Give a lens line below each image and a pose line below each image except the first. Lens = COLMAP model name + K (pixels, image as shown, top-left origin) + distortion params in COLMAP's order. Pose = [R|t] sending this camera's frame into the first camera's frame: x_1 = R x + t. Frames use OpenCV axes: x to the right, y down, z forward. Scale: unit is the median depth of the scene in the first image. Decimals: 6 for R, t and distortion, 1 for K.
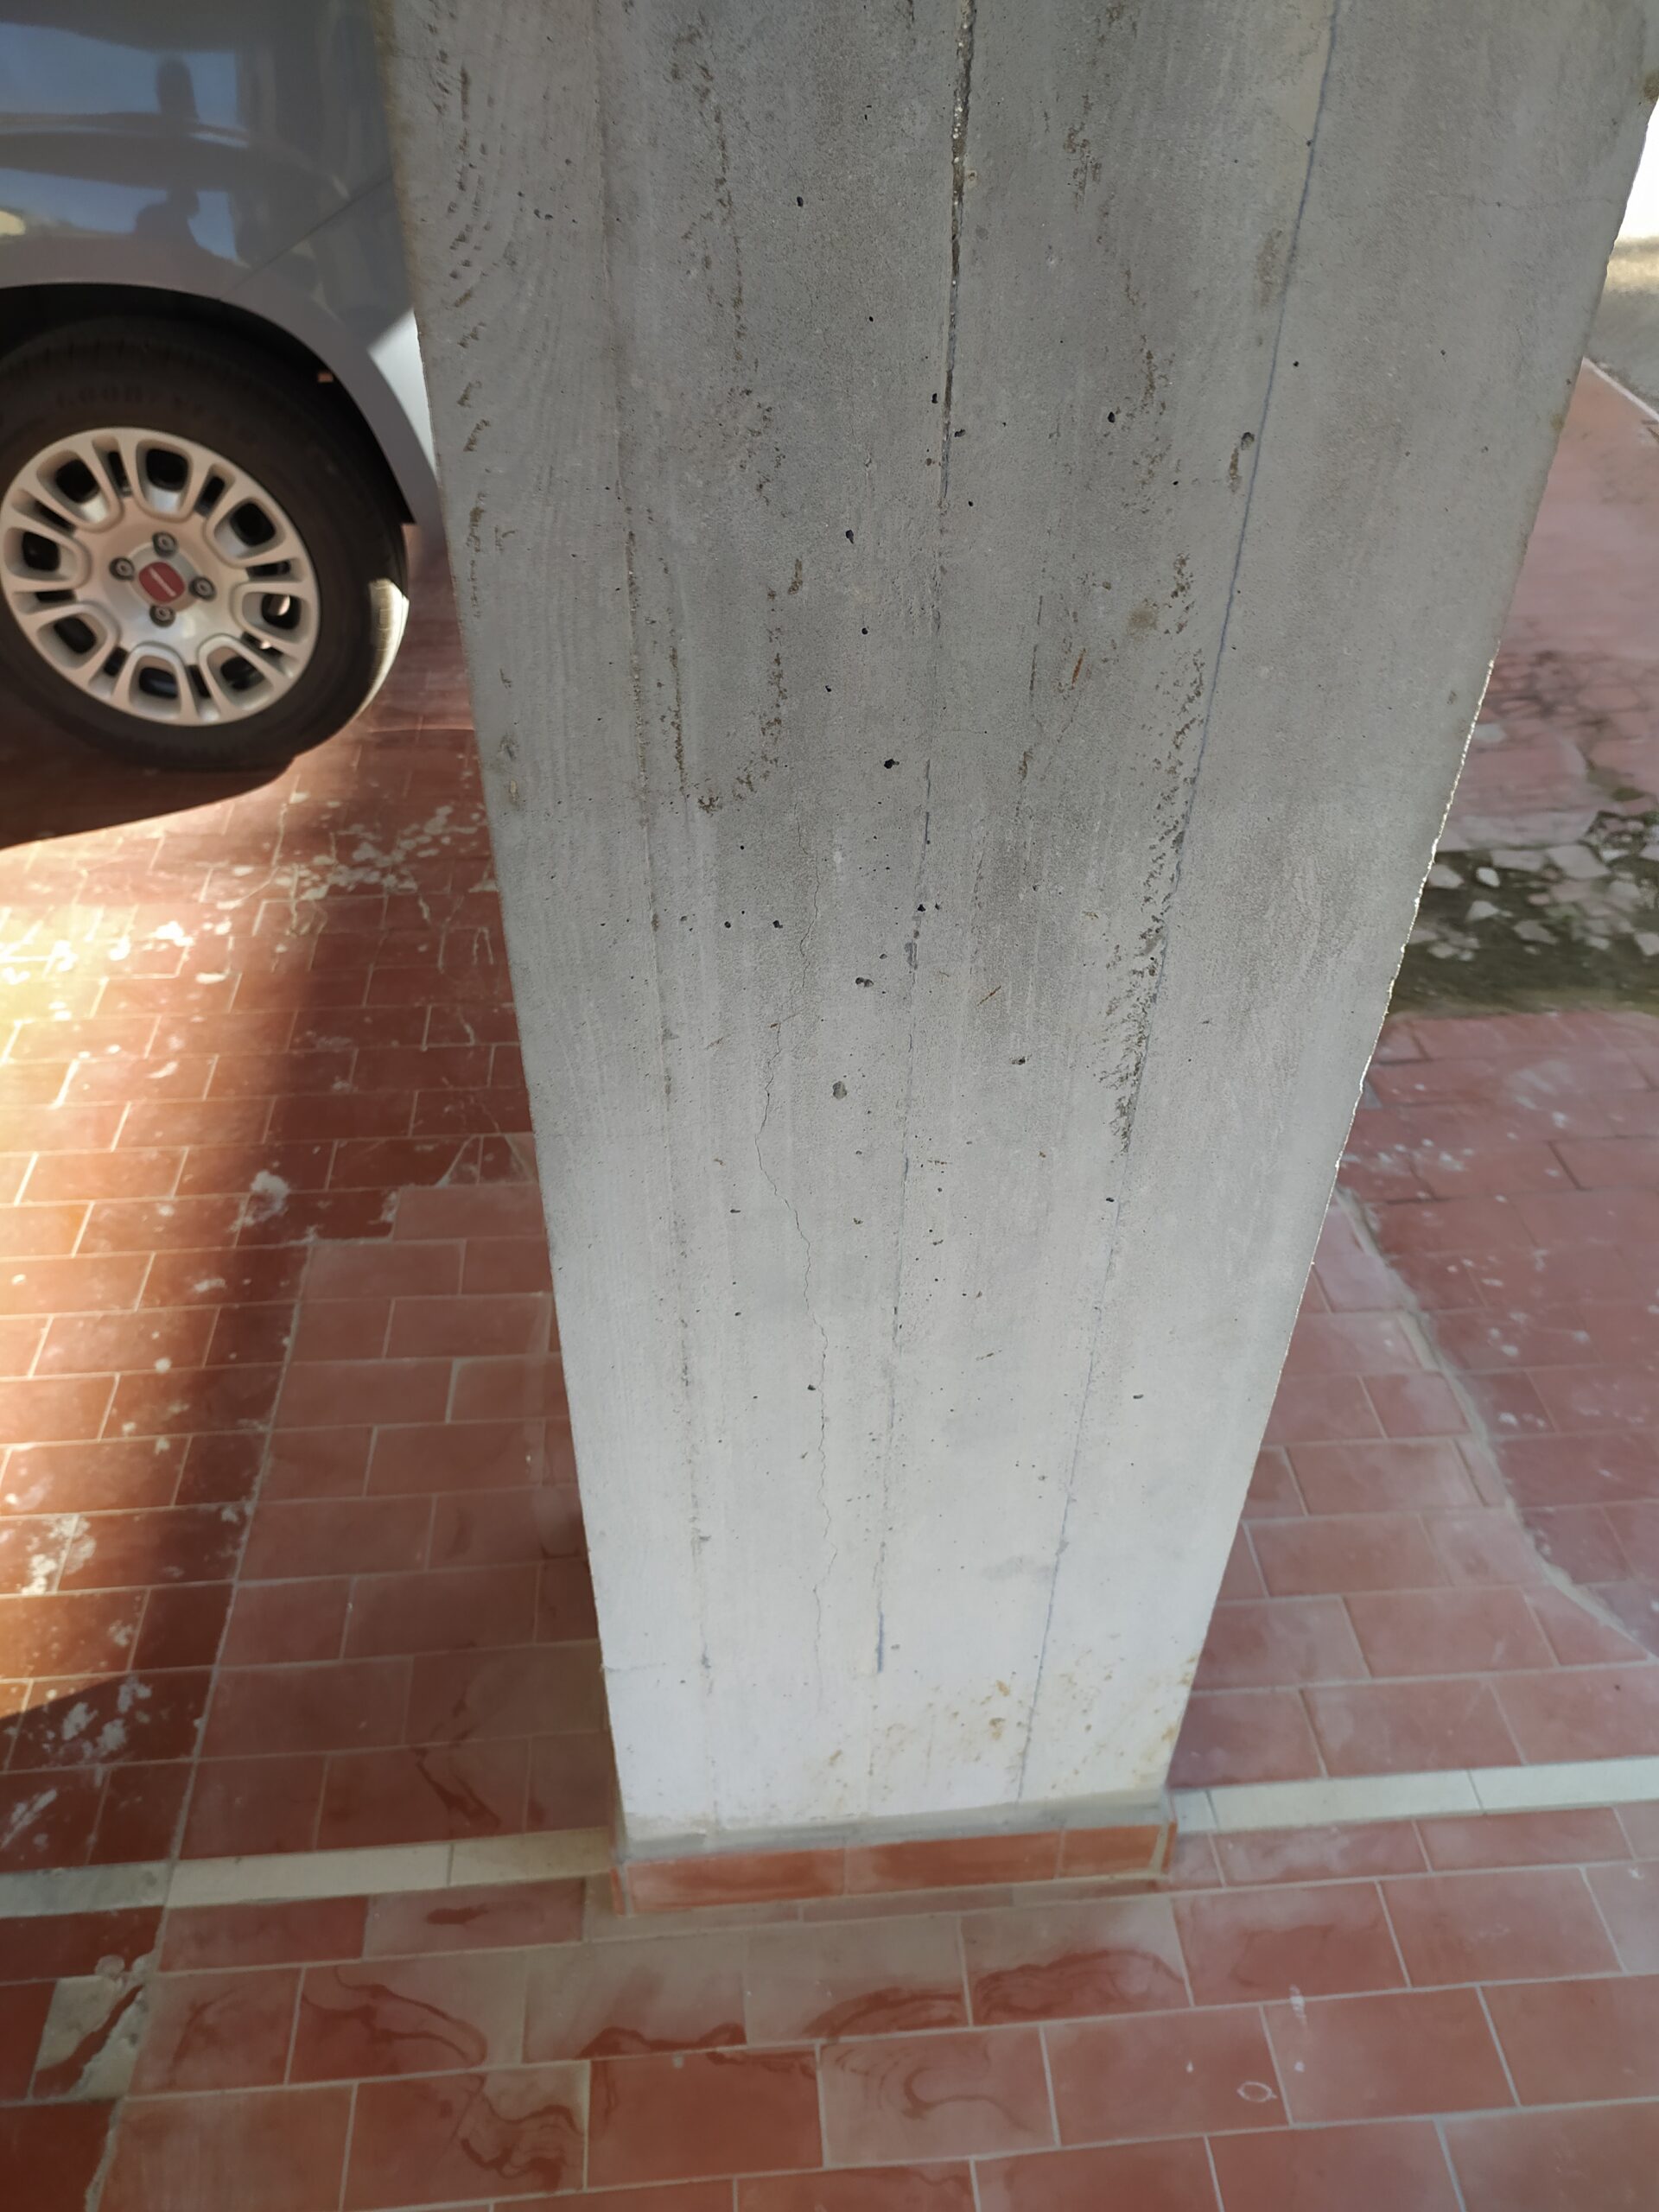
lens RADIAL K [[1698.4, 0, 829.7], [0, 1698.4, 1116.1], [0, 0, 1]] dist [0.052655, -0.047169]
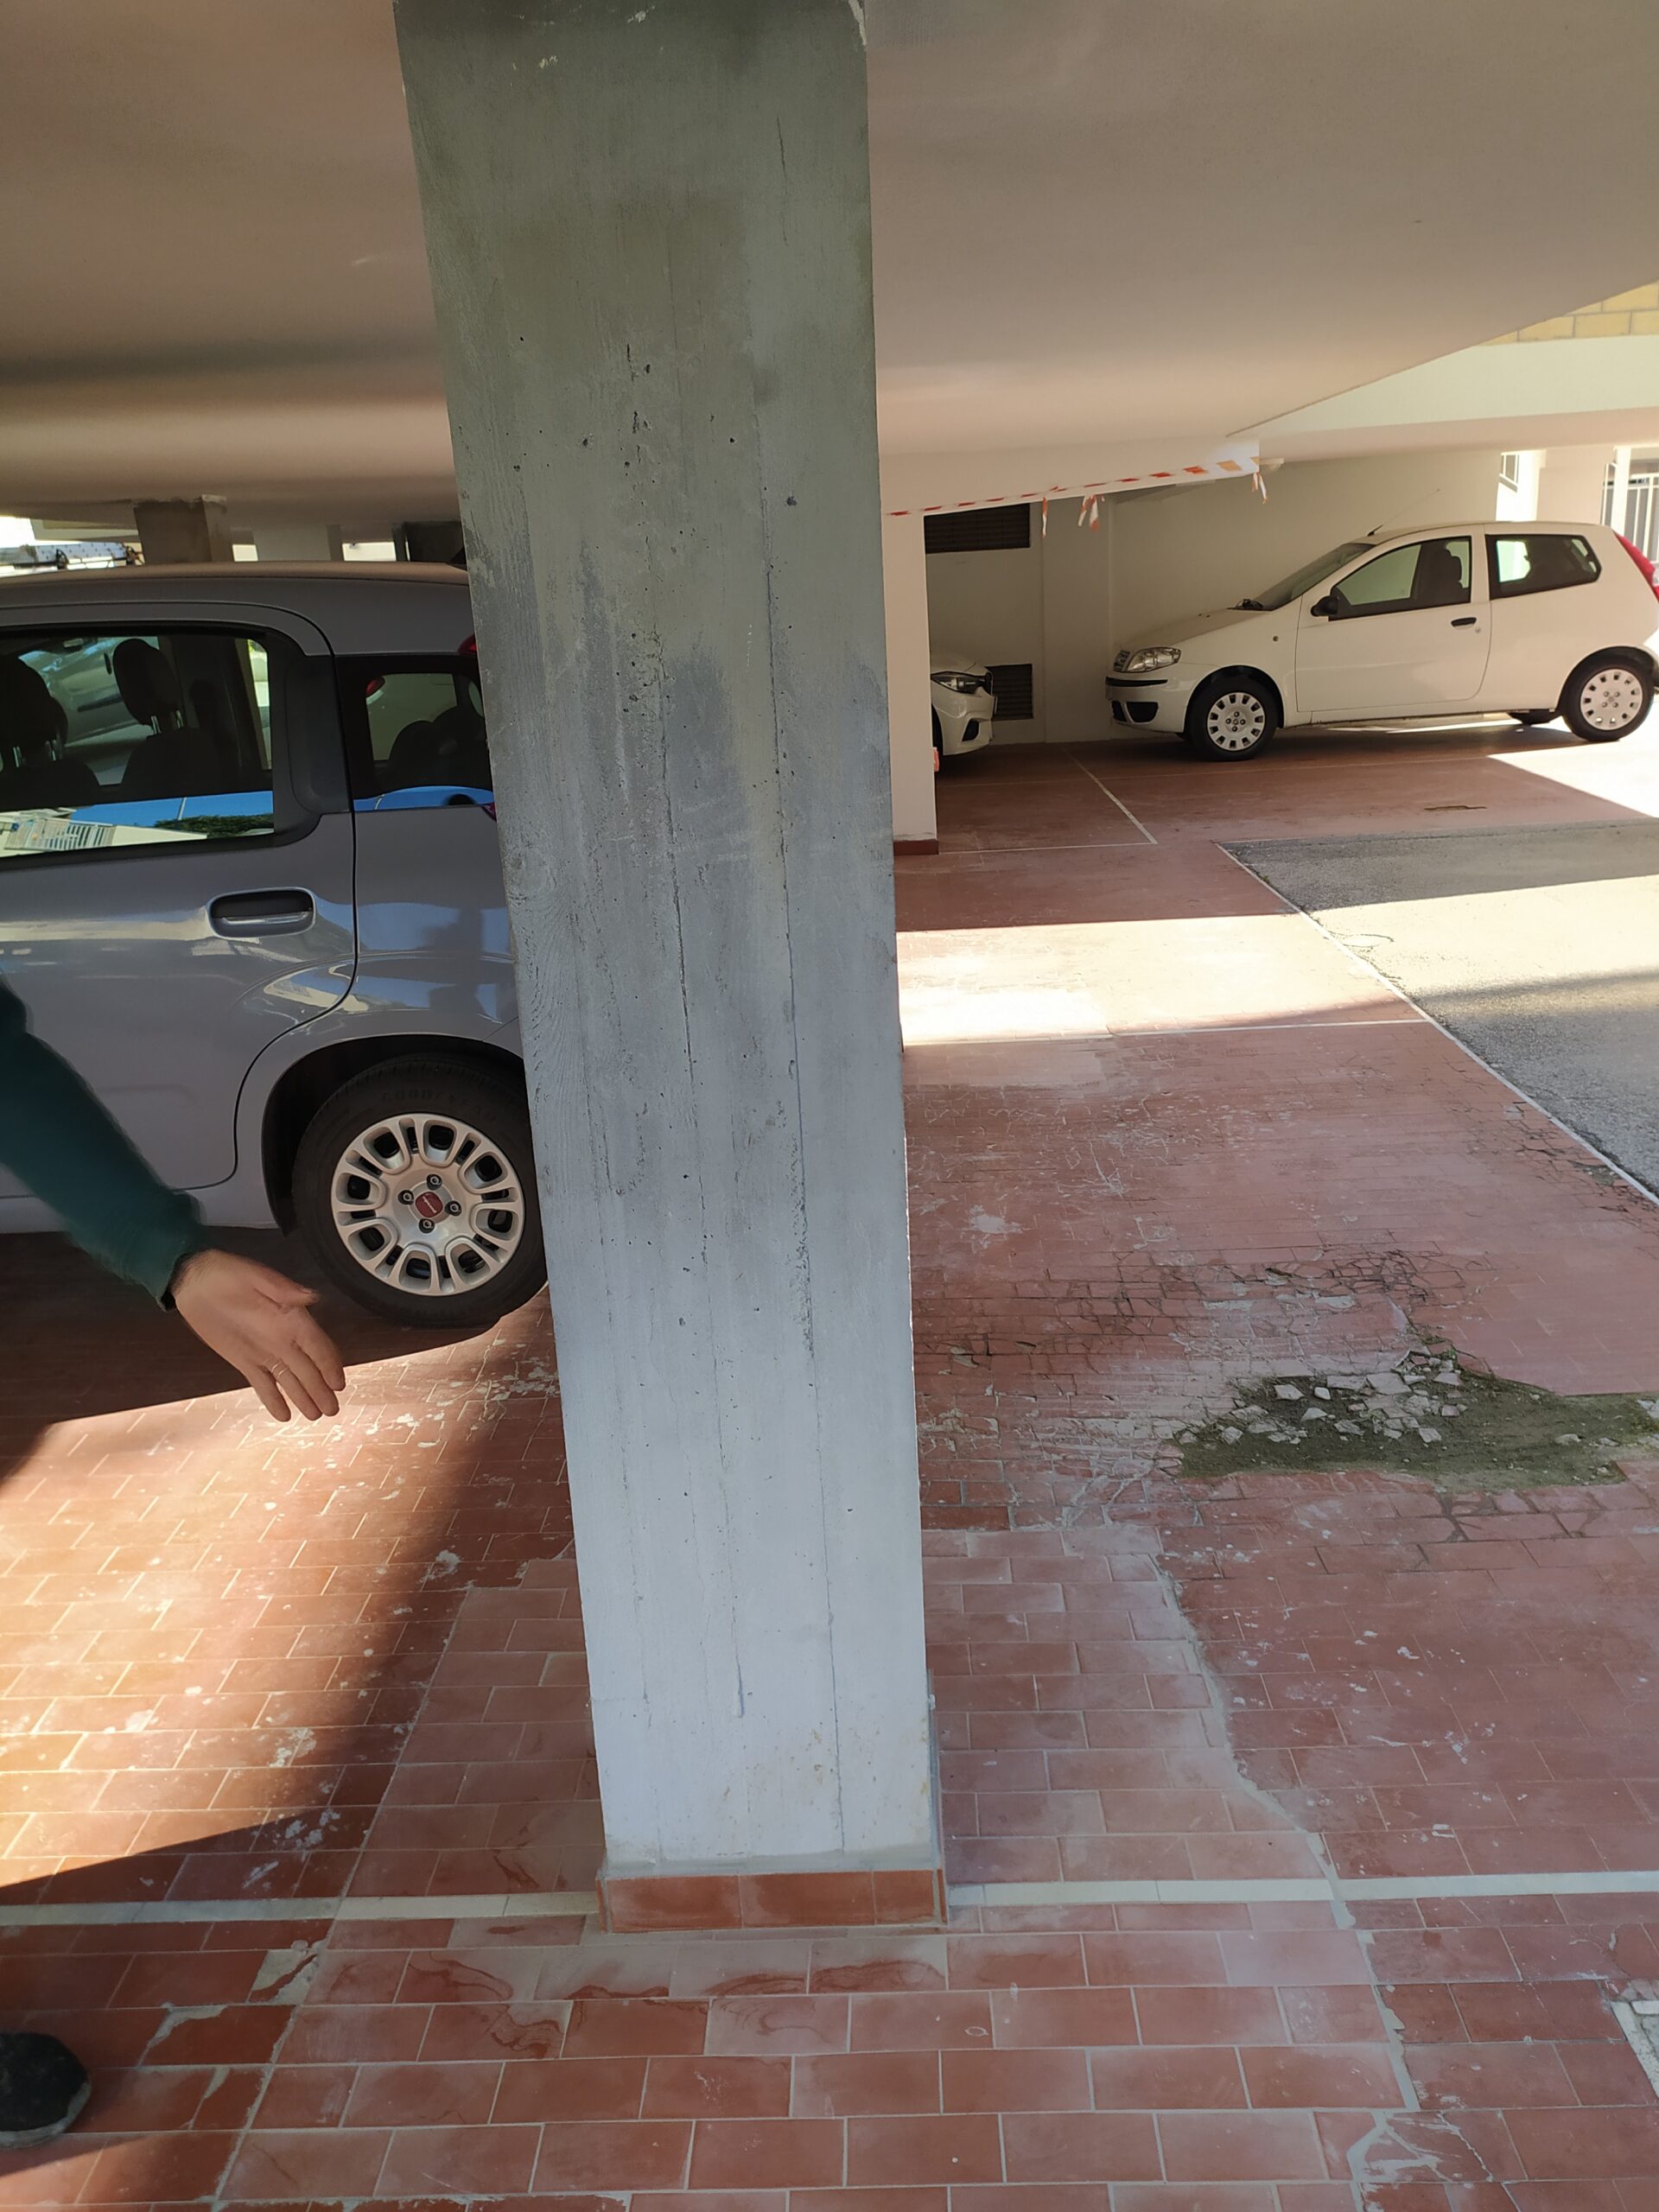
lens RADIAL K [[1698.4, 0, 829.7], [0, 1698.4, 1116.1], [0, 0, 1]] dist [0.052655, -0.047169]
pose [[0.992413, -0.020009, -0.121307, 0.263531], [-0.028886, 0.921101, -0.388251, 0.332243], [0.119504, 0.388809, 0.913535, -0.657253]]
